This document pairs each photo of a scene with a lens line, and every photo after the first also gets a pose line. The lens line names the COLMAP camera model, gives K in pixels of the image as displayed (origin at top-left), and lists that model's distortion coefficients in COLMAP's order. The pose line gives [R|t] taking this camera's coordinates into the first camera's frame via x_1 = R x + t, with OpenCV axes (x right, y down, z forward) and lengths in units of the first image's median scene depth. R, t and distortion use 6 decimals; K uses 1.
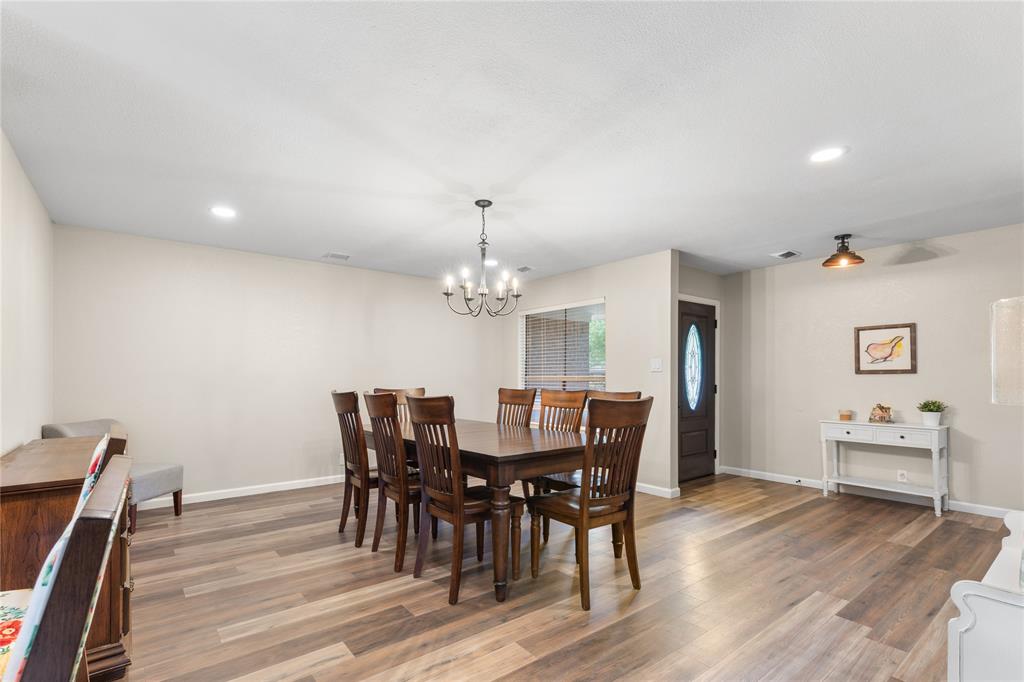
lens RADIAL K [[481.2, 0, 508.3], [0, 481.2, 368.2], [0, 0, 1]] dist [-0.002462, -0.000727]
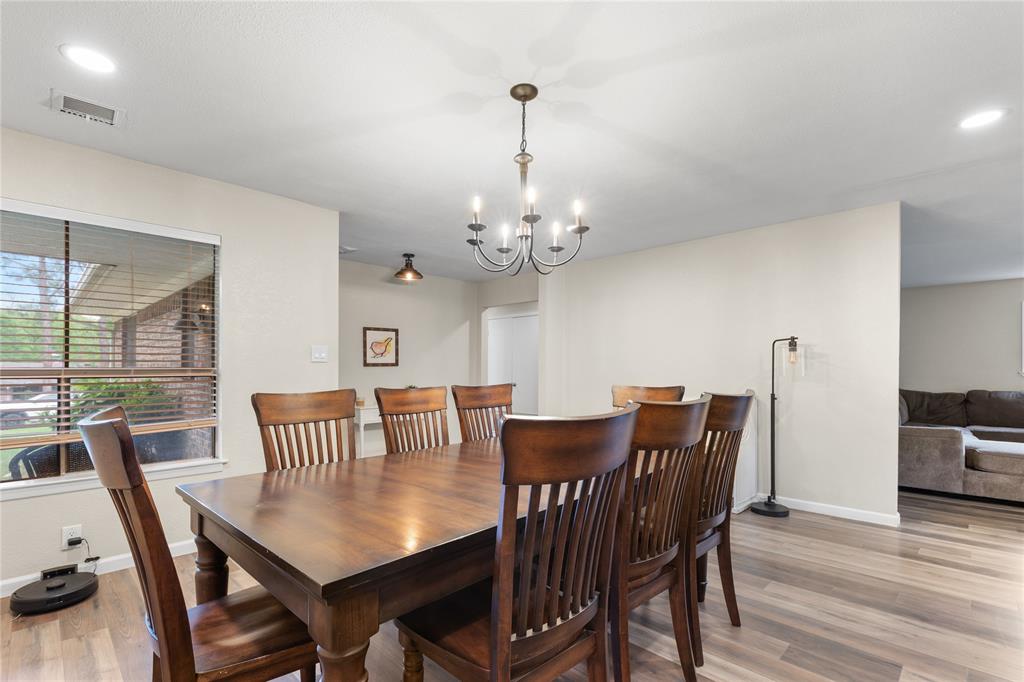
lens RADIAL K [[471.8, 0, 511.5], [0, 471.8, 372.6], [0, 0, 1]] dist [-0.000013, -0.000141]
pose [[-0.124206, -0.010144, 0.992205, -0.485447], [-0.018605, 0.999796, 0.007892, 0.011843], [-0.992082, -0.017480, -0.124369, 0.803653]]
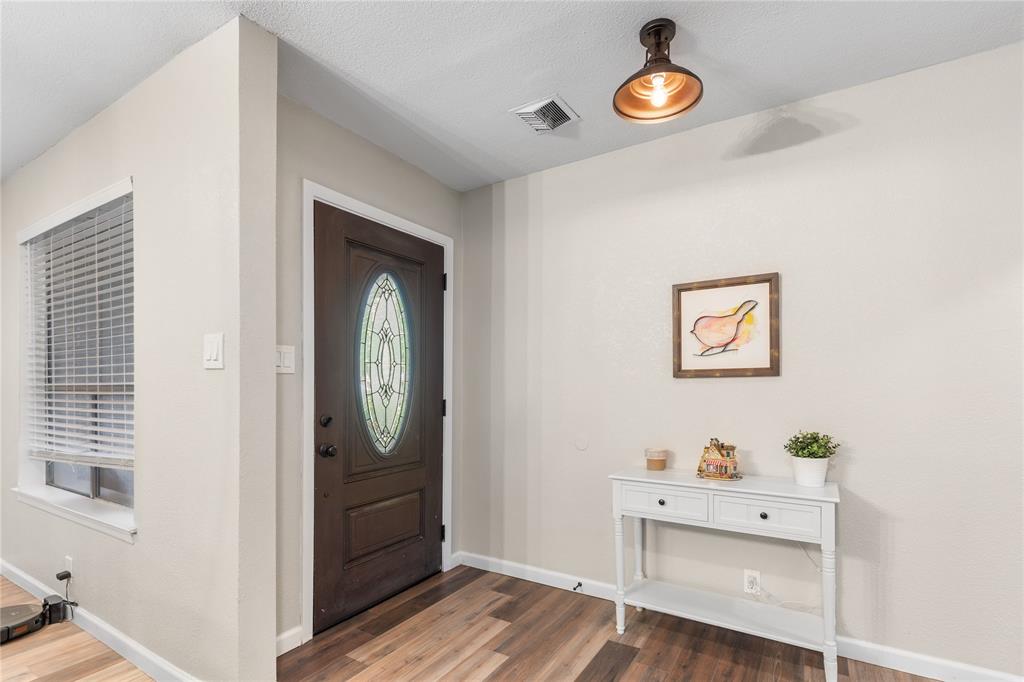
lens RADIAL K [[463.2, 0, 542.6], [0, 463.2, 383.8], [0, 0, 1]] dist [0.001413, 0.000077]
pose [[0.926329, -0.003442, 0.376700, 0.423578], [-0.003379, 0.999842, 0.017443, 0.010852], [-0.376700, -0.017431, 0.926171, 0.618160]]
